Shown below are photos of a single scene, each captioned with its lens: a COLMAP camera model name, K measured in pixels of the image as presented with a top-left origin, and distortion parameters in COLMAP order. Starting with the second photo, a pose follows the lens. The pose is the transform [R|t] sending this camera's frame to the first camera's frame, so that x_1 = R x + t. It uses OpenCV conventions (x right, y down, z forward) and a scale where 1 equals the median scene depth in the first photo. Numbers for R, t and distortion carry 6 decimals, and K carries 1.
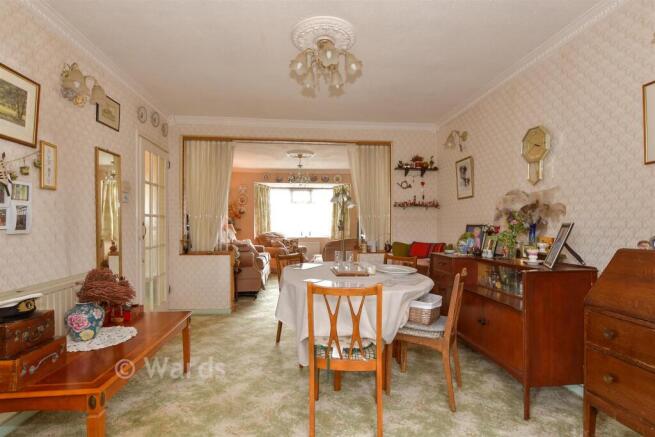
lens RADIAL K [[333.8, 0, 327.5], [0, 333.8, 221.1], [0, 0, 1]] dist [0.000093, 0.000011]
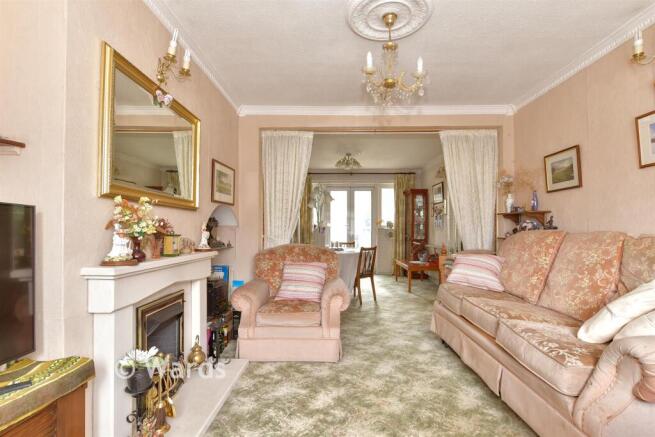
lens RADIAL K [[333.8, 0, 327.8], [0, 333.8, 219.9], [0, 0, 1]] dist [0.000093, 0.000011]
pose [[-0.992956, 0.000190, 0.118483, -0.208477], [-0.002053, 0.999821, -0.018814, 0.019110], [-0.118465, -0.018925, -0.992778, 2.016093]]
